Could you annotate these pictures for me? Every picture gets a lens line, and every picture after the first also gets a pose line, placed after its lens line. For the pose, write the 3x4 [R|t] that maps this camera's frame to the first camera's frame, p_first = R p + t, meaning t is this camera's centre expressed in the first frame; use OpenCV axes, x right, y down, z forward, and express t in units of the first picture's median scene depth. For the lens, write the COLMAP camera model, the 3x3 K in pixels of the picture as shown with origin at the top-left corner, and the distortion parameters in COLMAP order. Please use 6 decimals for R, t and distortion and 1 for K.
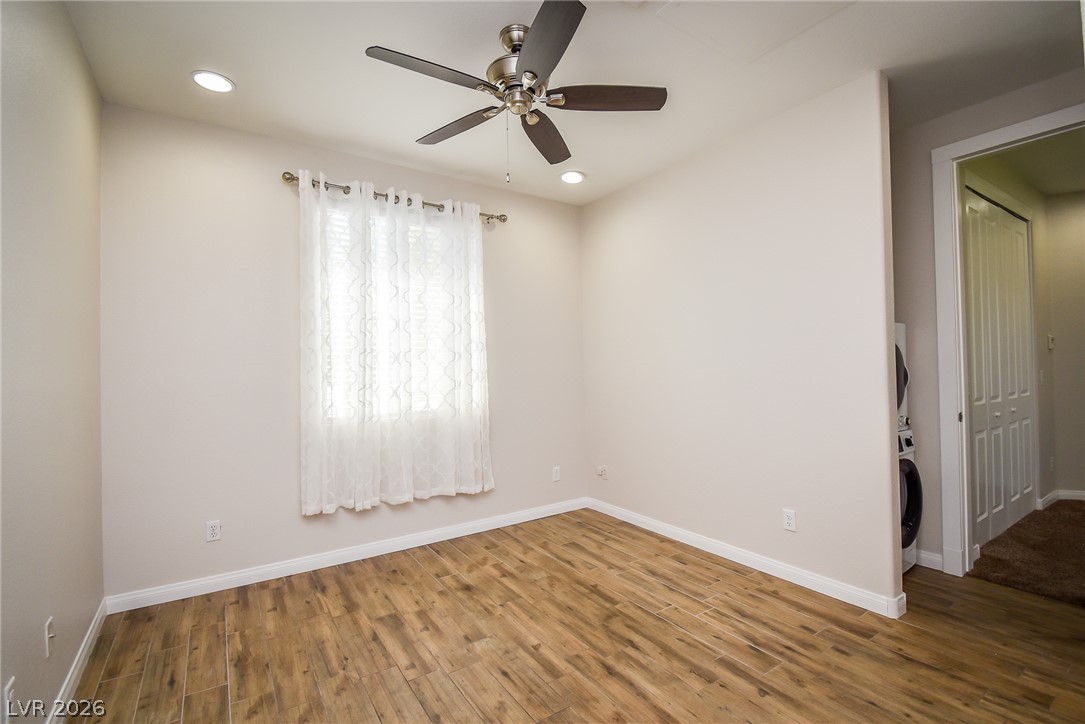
lens RADIAL K [[479.6, 0, 539.7], [0, 479.6, 360.5], [0, 0, 1]] dist [0.016819, -0.015976]
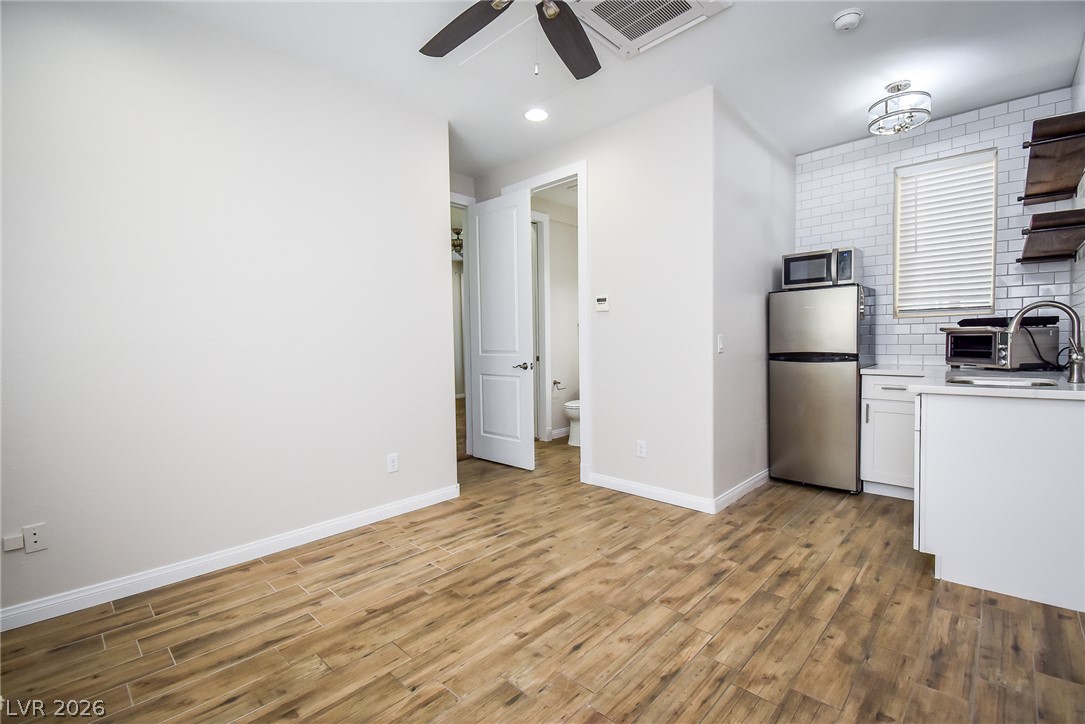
lens RADIAL K [[479.6, 0, 542.5], [0, 479.6, 358.3], [0, 0, 1]] dist [0.016819, -0.015976]
pose [[-0.221913, -0.014386, 0.974960, -0.790048], [0.003133, 0.999875, 0.015467, 0.075637], [-0.975062, 0.006487, -0.221840, 1.063780]]
